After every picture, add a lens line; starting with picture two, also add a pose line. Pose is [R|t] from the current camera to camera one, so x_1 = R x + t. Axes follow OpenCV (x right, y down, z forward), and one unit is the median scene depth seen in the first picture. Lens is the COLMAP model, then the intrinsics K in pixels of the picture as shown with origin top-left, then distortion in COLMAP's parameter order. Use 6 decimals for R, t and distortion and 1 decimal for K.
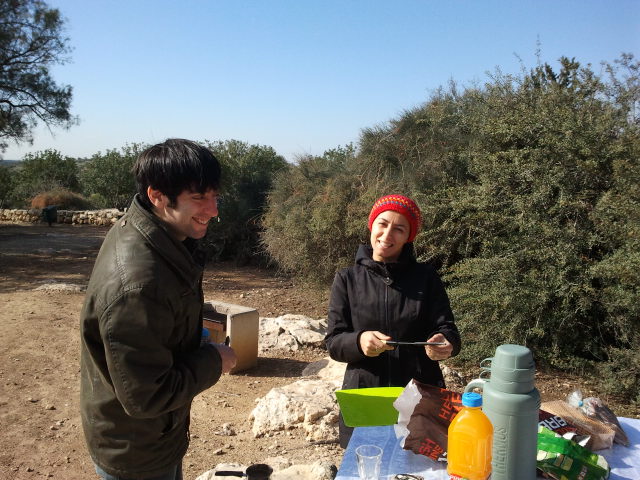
lens RADIAL K [[667.5, 0, 319.5], [0, 667.5, 242.1], [0, 0, 1]] dist [0.106439, 0.000000]
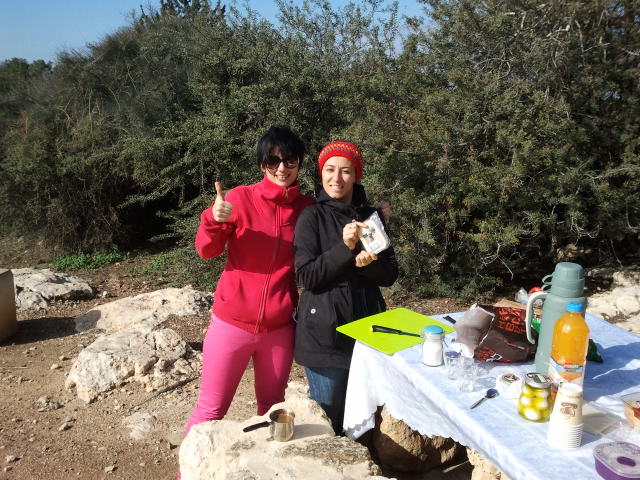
lens RADIAL K [[667.5, 0, 319.9], [0, 667.5, 238.0], [0, 0, 1]] dist [0.106439, 0.000000]
pose [[0.851155, -0.124503, 0.509936, -0.255040], [0.069567, 0.989650, 0.125510, -0.028684], [-0.520285, -0.071354, 0.851007, 0.050566]]
